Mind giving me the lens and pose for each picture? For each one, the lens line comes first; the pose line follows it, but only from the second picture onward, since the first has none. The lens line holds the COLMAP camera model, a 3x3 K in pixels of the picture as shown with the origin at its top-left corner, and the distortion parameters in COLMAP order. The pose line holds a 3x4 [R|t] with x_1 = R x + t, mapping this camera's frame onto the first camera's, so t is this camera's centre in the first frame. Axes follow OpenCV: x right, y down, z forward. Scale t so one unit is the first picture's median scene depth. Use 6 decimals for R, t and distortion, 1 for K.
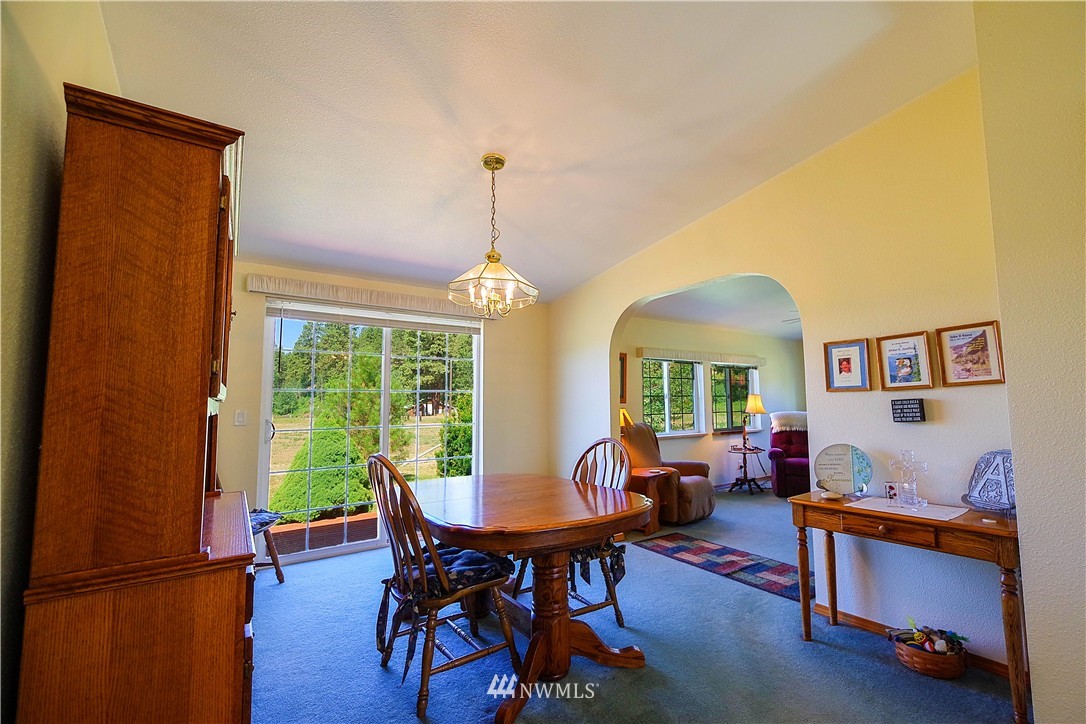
lens RADIAL K [[470.2, 0, 578.2], [0, 470.2, 366.0], [0, 0, 1]] dist [-0.008952, -0.000258]
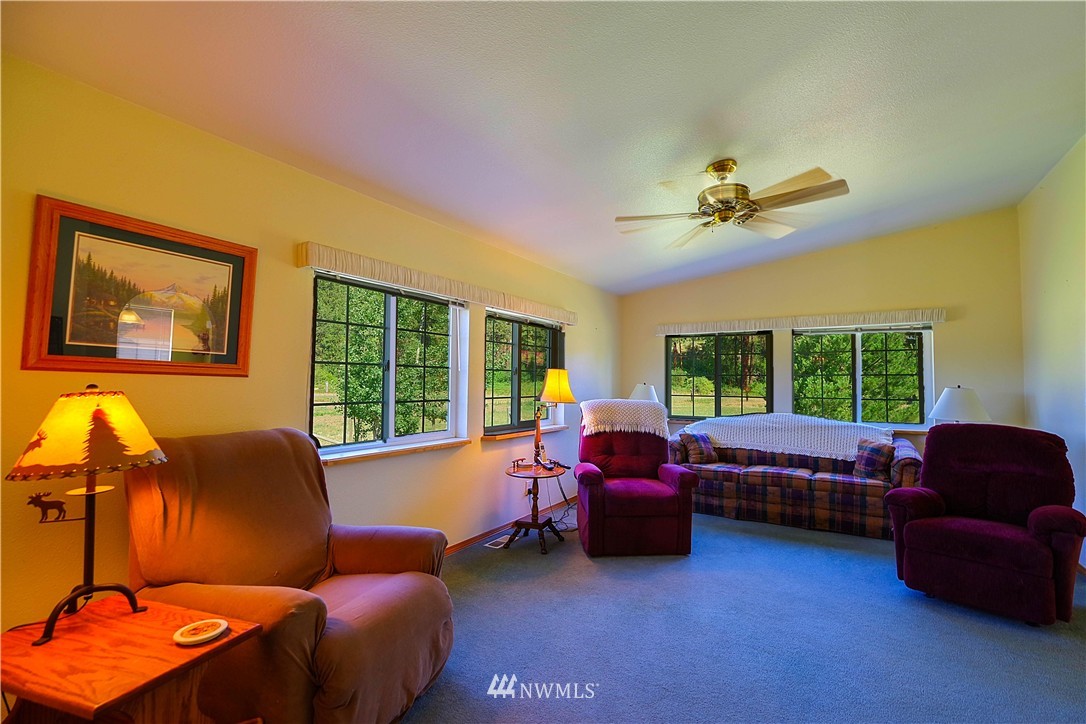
lens RADIAL K [[470.2, 0, 573.2], [0, 470.2, 364.2], [0, 0, 1]] dist [-0.008952, -0.000258]
pose [[0.919300, 0.035599, 0.391945, 0.176207], [-0.052023, 0.998153, 0.031359, 0.038077], [-0.390105, -0.049218, 0.919454, 0.486973]]
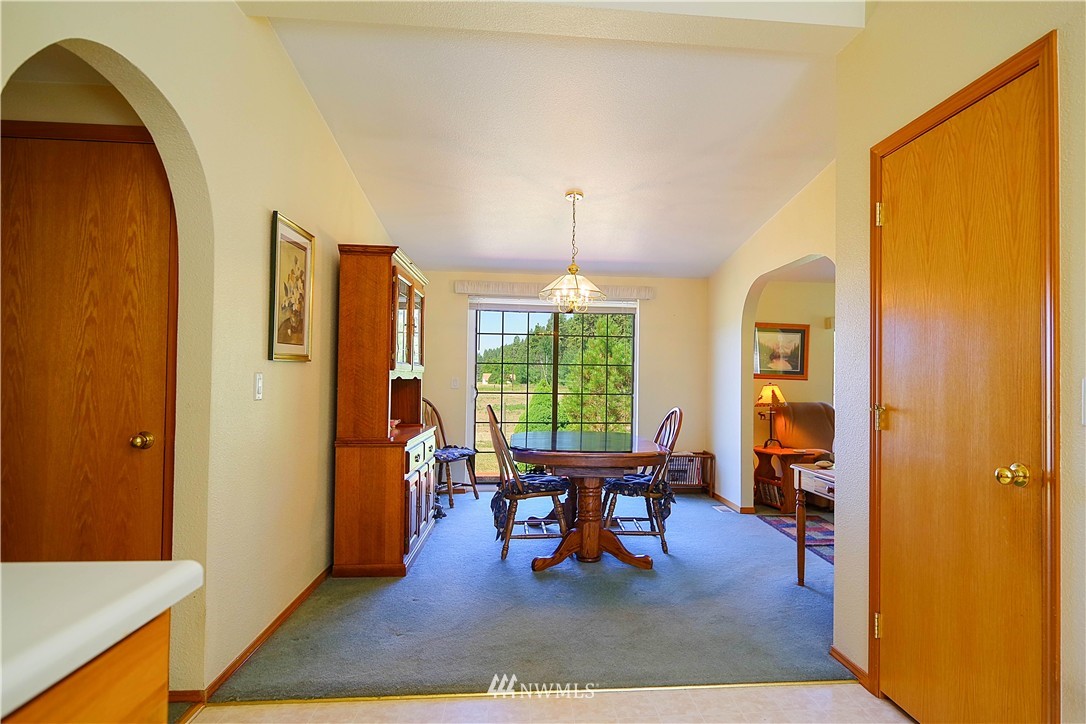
lens RADIAL K [[612.6, 0, 577.5], [0, 612.6, 373.1], [0, 0, 1]] dist [0.009230, -0.000658]
pose [[0.854560, 0.018021, -0.519040, 0.300918], [0.019612, 0.997565, 0.066925, -0.019919], [0.518982, -0.067371, 0.852126, -0.207617]]
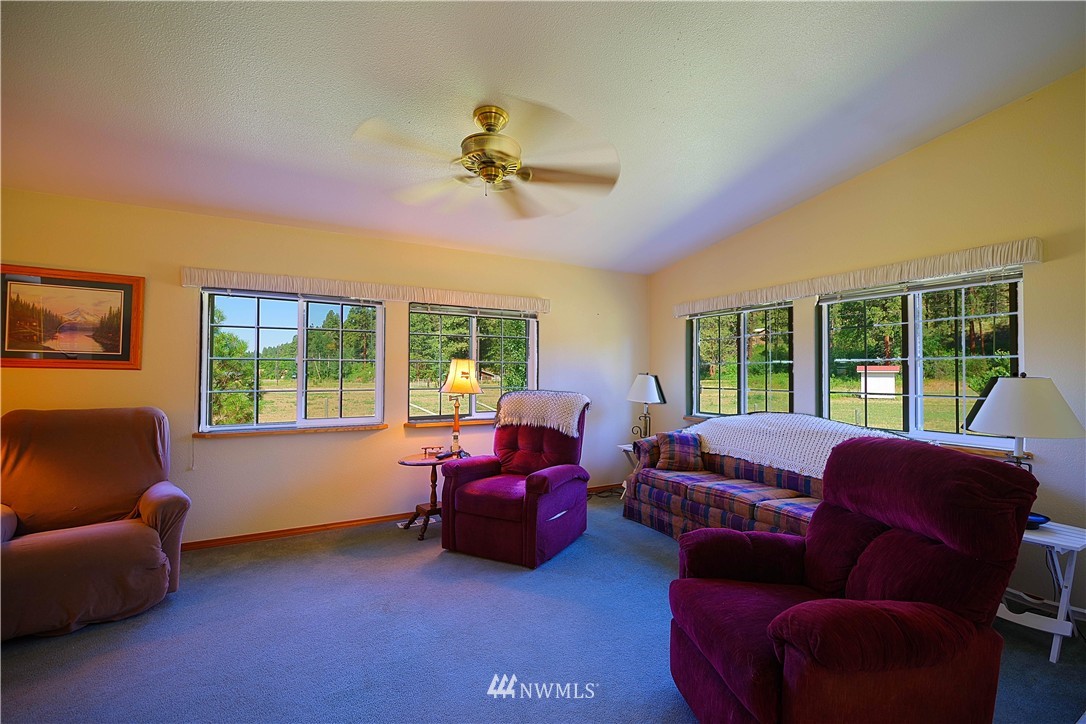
lens RADIAL K [[470.2, 0, 577.3], [0, 470.2, 365.6], [0, 0, 1]] dist [-0.008952, -0.000258]
pose [[0.993856, 0.012989, -0.109918, 0.588860], [-0.005723, 0.997793, 0.066159, 0.032031], [0.110535, -0.065124, 0.991736, 0.471898]]
